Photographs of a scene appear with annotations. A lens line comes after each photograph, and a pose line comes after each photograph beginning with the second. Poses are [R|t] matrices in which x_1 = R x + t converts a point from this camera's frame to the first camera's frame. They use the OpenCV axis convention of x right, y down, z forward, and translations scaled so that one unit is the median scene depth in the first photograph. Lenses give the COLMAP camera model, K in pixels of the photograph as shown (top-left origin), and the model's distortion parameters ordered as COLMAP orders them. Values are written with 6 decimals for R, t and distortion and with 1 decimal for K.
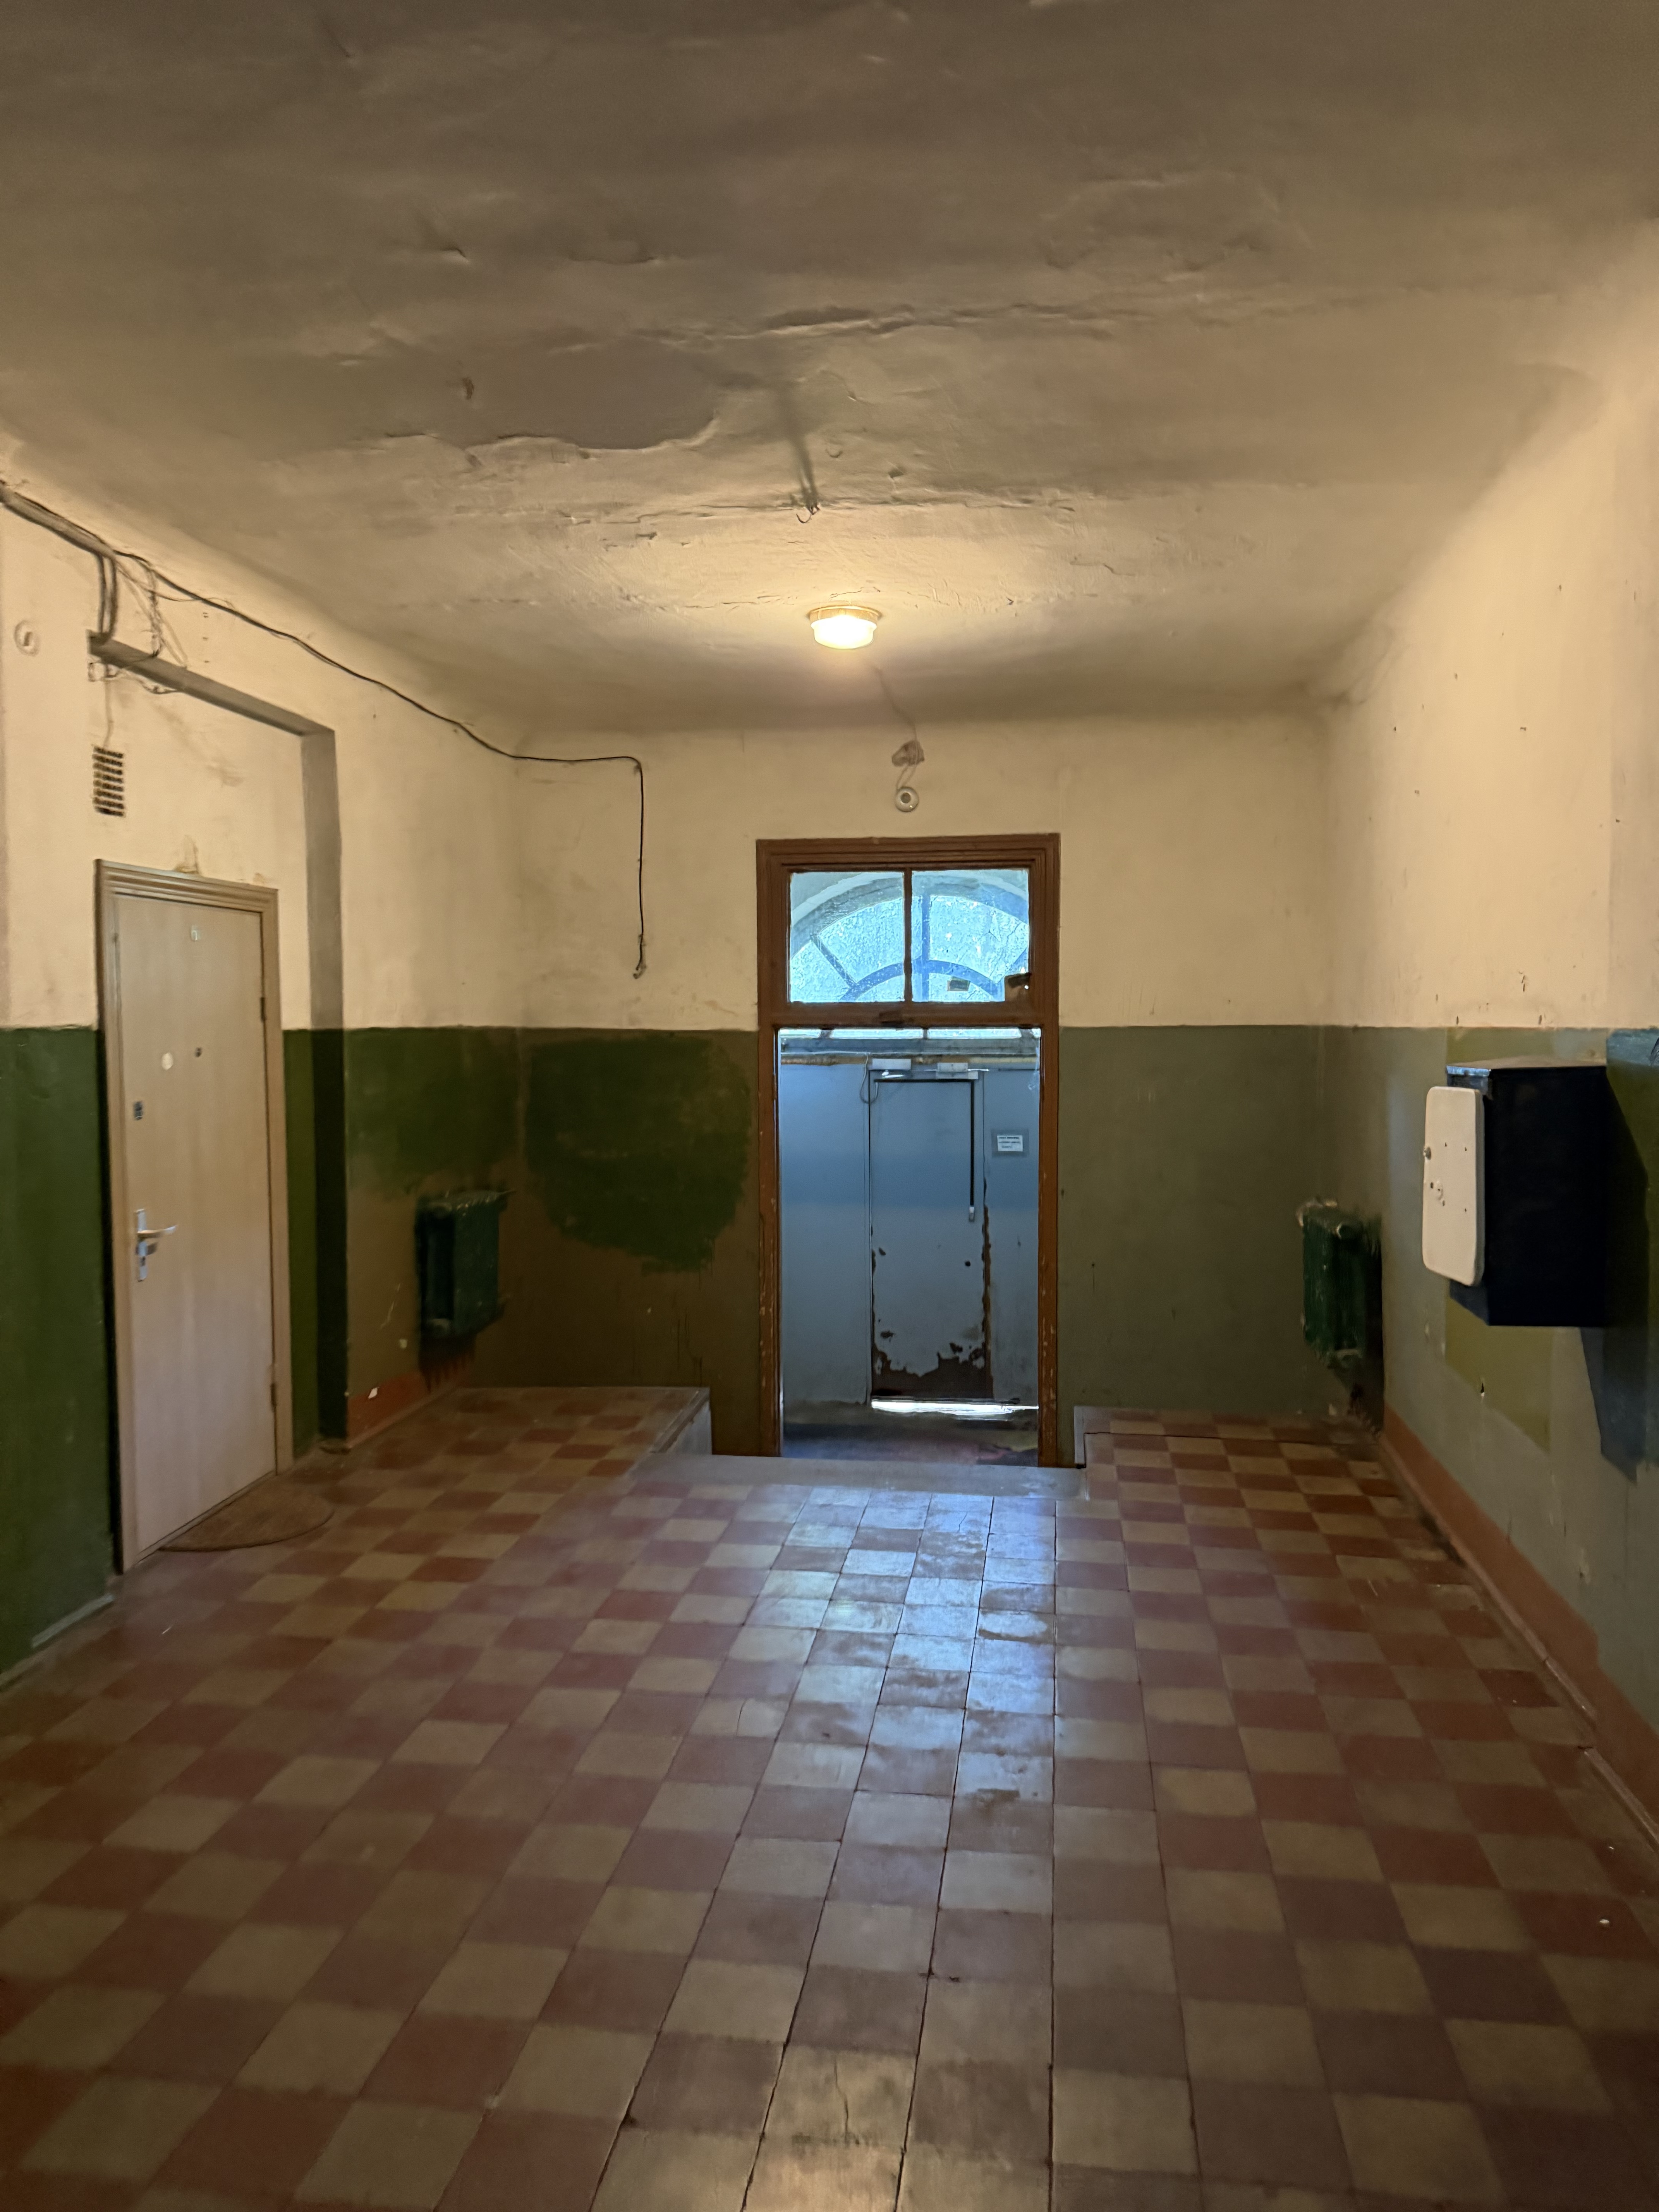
lens RADIAL K [[1578.8, 0, 825.1], [0, 1578.8, 1104.8], [0, 0, 1]] dist [-0.005899, -0.008707]
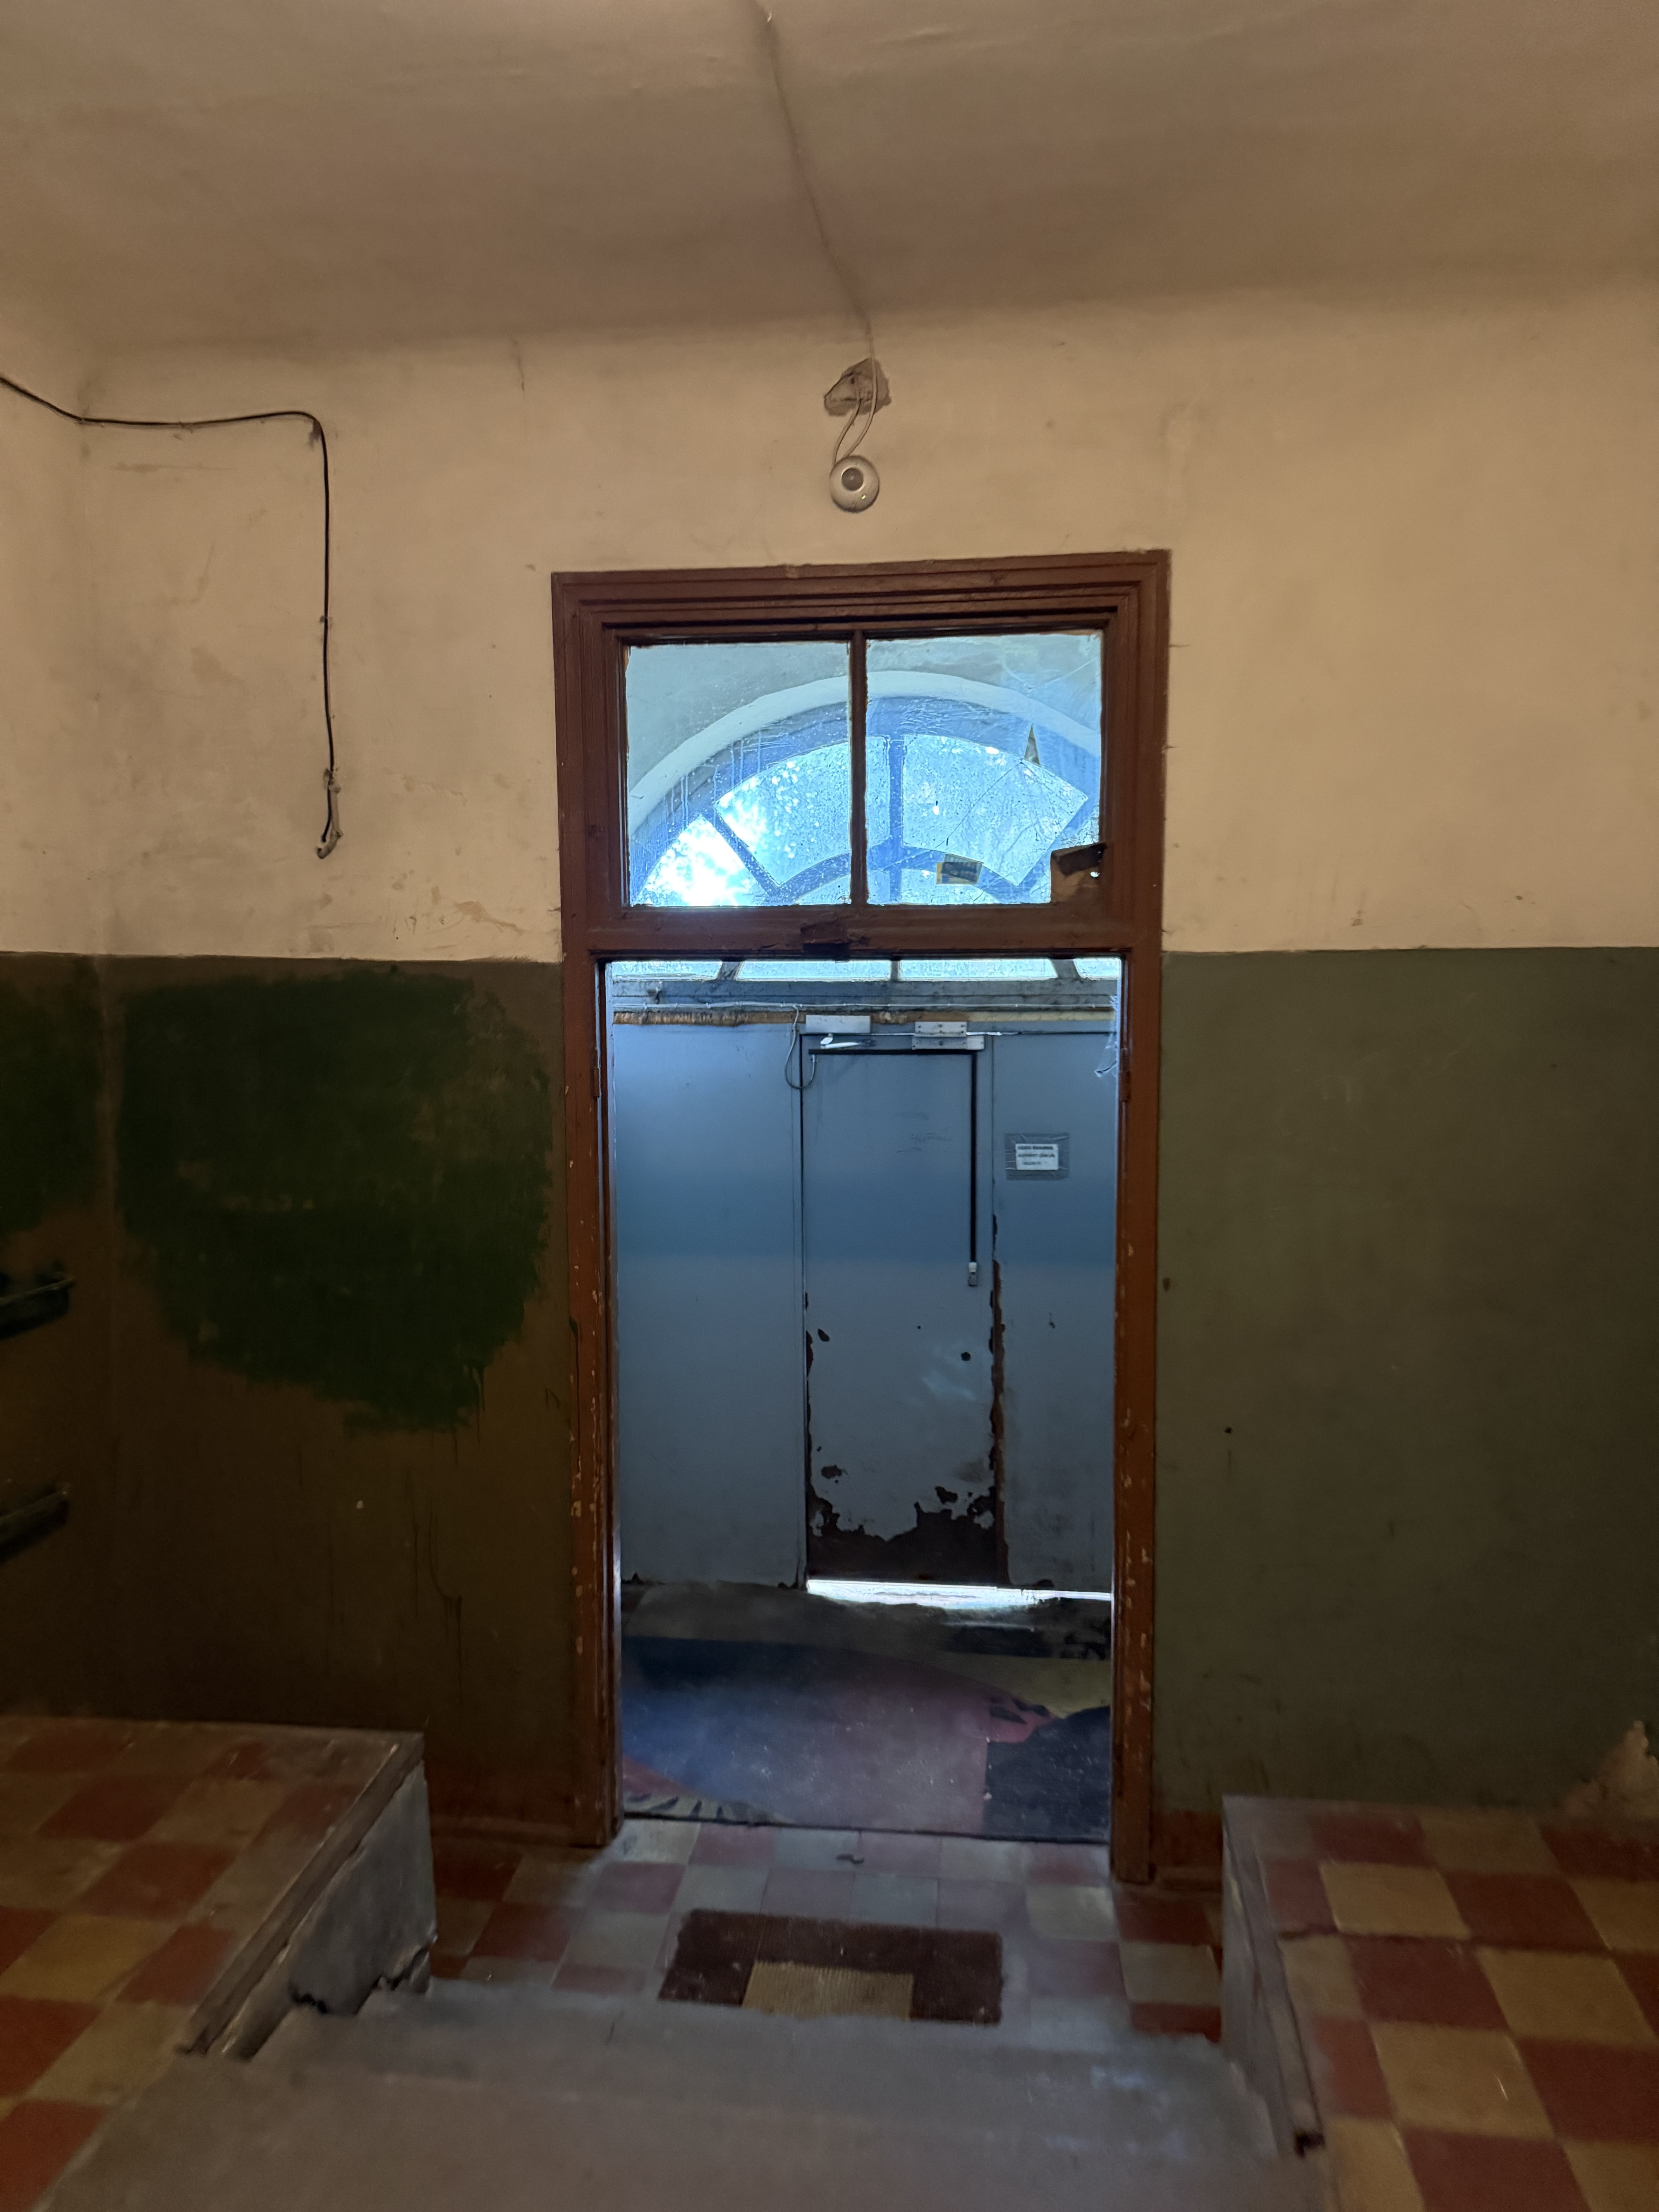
lens RADIAL K [[1578.8, 0, 832.0], [0, 1578.8, 1109.8], [0, 0, 1]] dist [-0.005899, -0.008707]
pose [[0.999796, -0.001937, 0.020092, 0.033202], [0.001245, 0.999408, 0.034385, -0.016607], [-0.020147, -0.034353, 0.999207, 0.485895]]
